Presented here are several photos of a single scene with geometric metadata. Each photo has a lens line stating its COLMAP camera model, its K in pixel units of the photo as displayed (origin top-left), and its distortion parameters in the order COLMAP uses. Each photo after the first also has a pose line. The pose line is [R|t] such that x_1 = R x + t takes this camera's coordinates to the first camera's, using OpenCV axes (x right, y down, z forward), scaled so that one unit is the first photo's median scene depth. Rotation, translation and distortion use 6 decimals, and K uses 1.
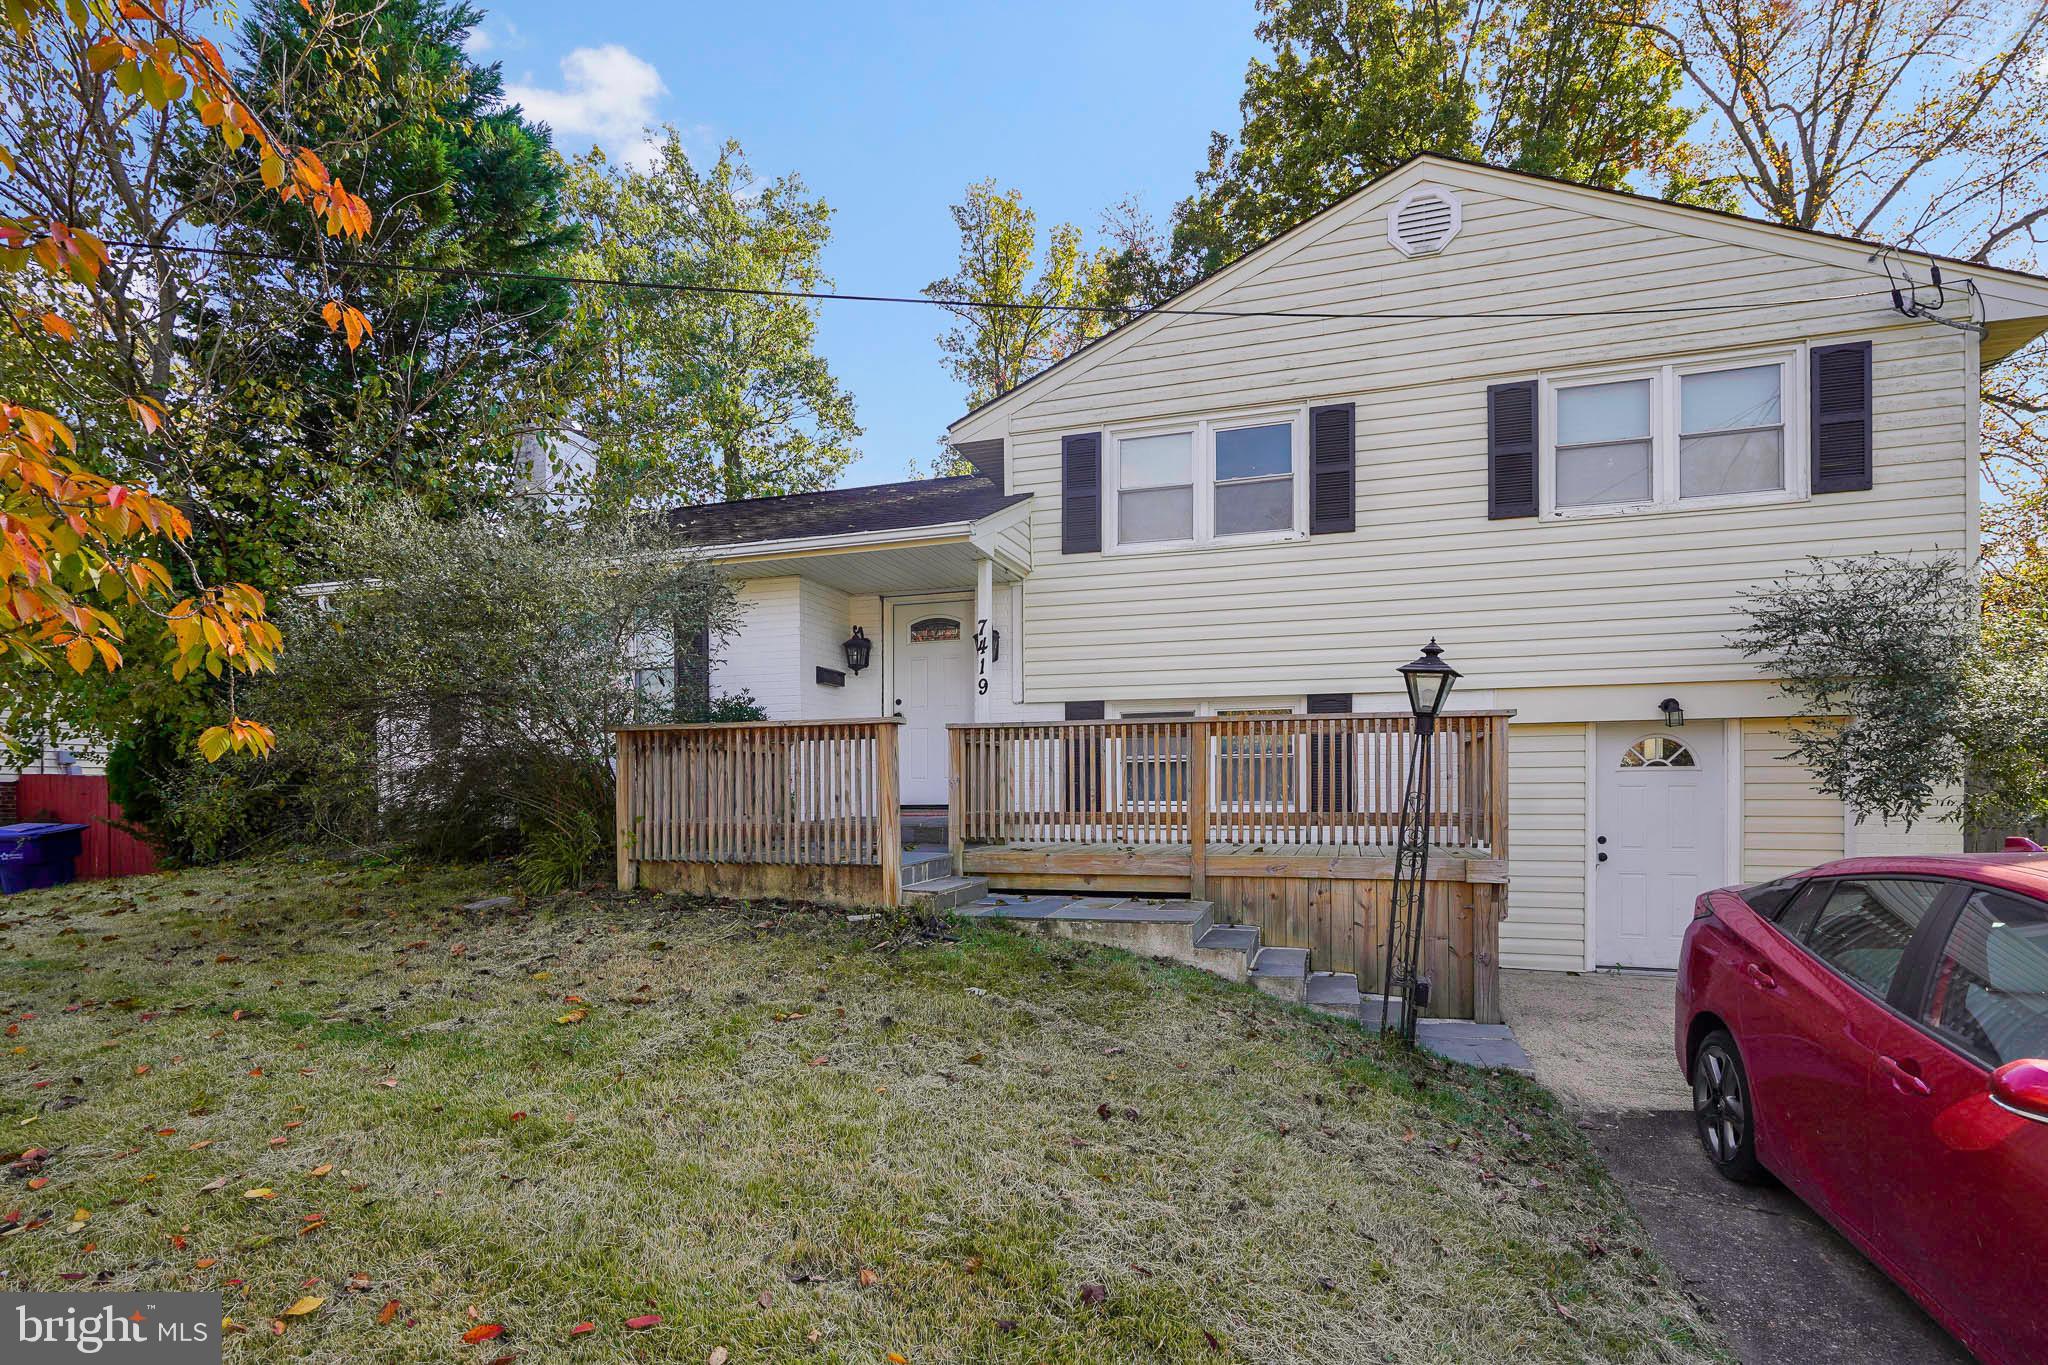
lens RADIAL K [[950.5, 0, 1004.8], [0, 950.5, 765.6], [0, 0, 1]] dist [-0.016386, -0.000317]
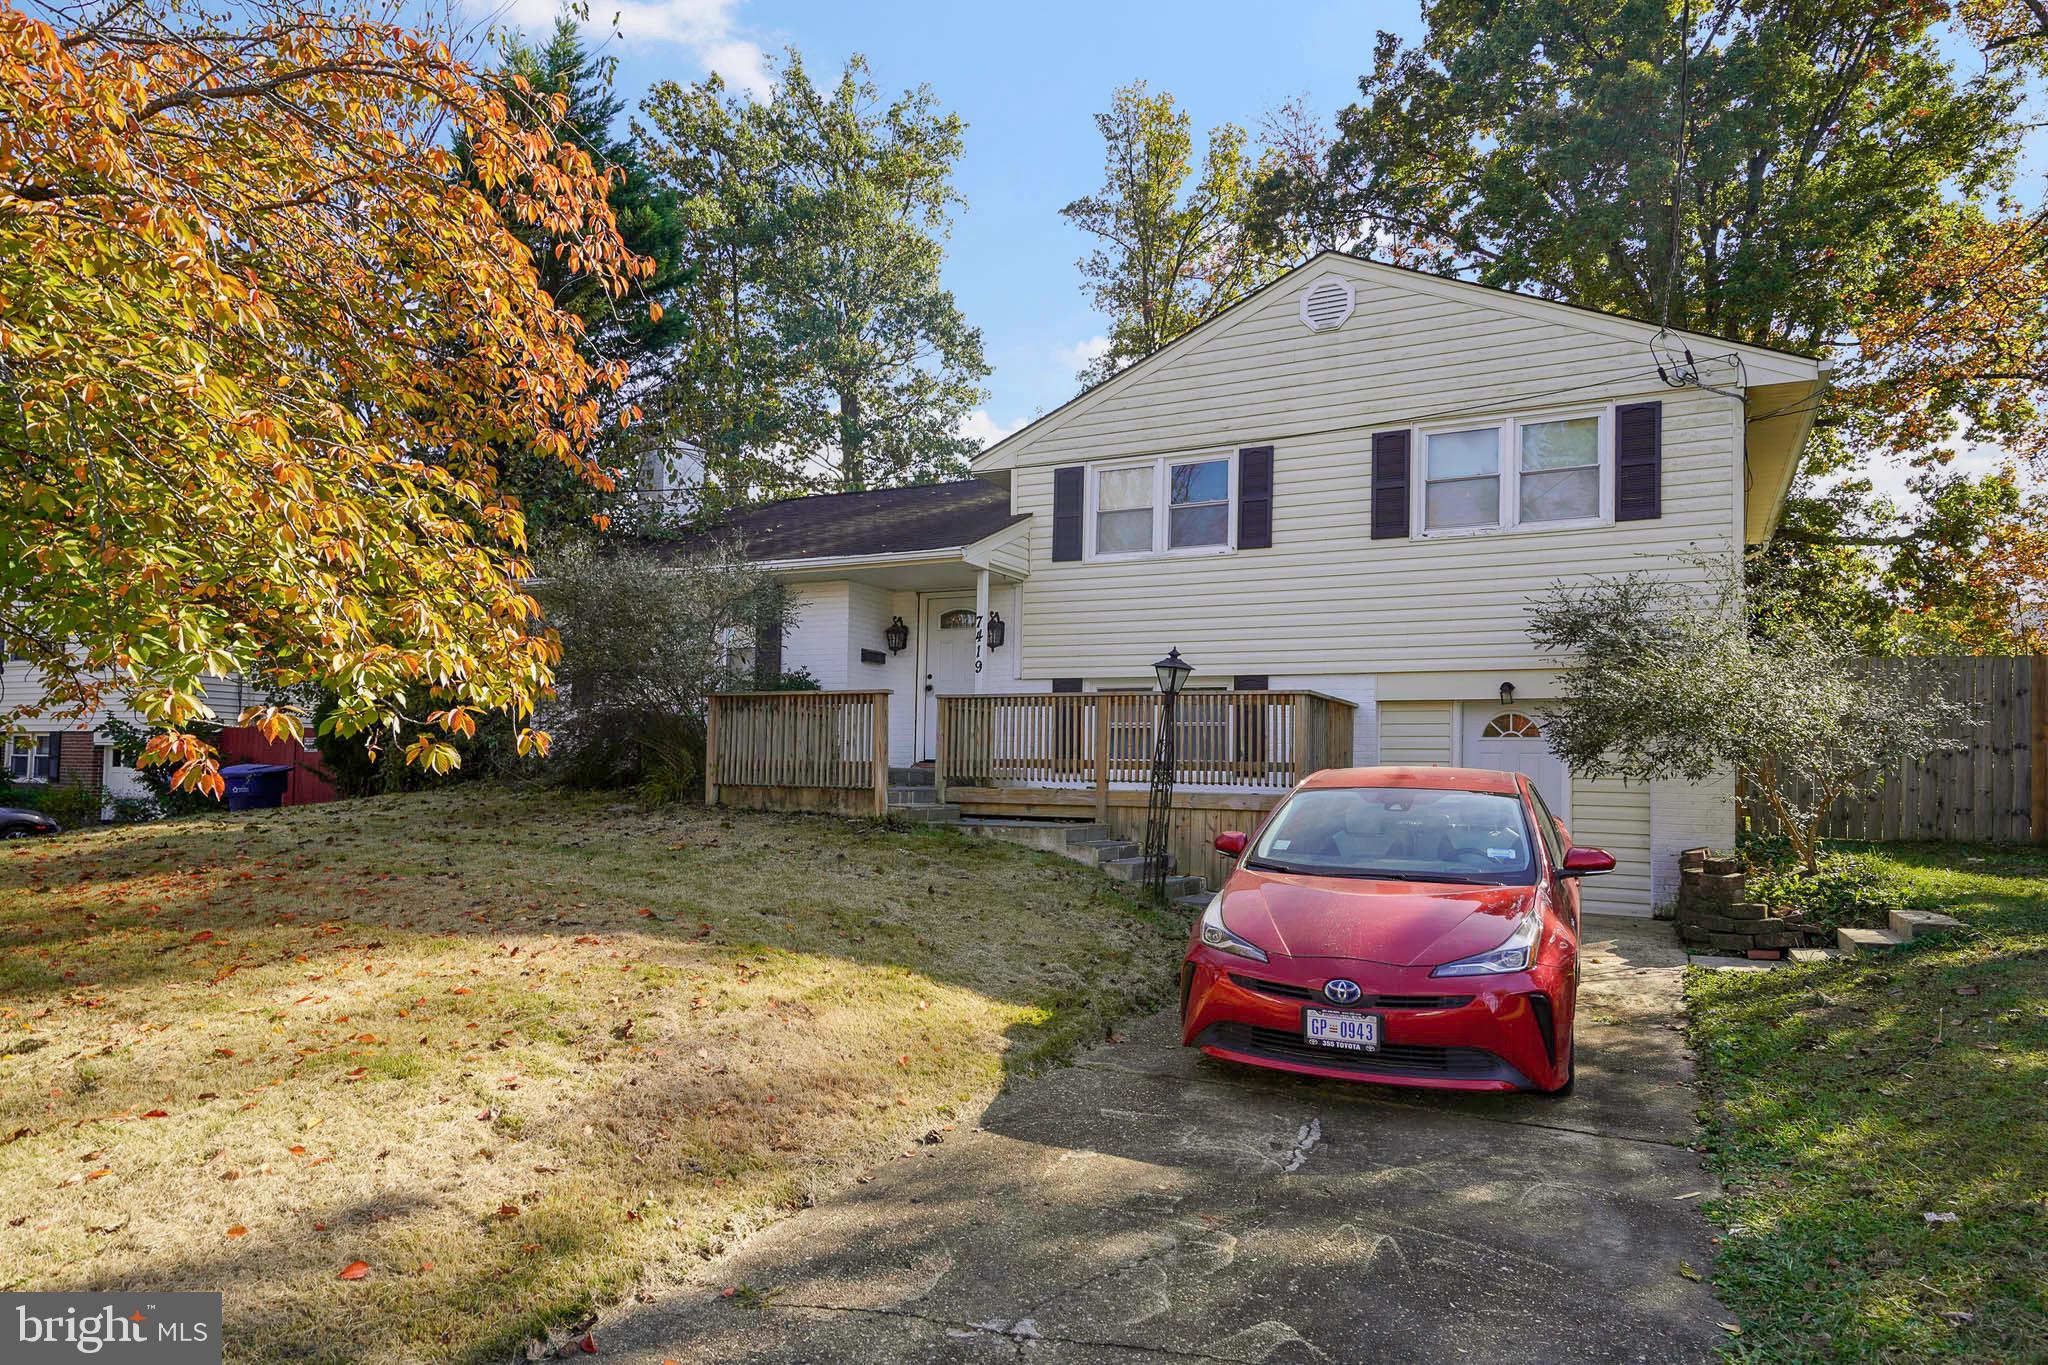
lens RADIAL K [[1227.4, 0, 1026.8], [0, 1227.4, 679.8], [0, 0, 1]] dist [0.041653, -0.002105]
pose [[0.989024, 0.012708, -0.147209, 0.268237], [-0.020954, 0.998288, -0.054600, 0.024030], [0.146263, 0.057085, 0.987597, -0.608376]]
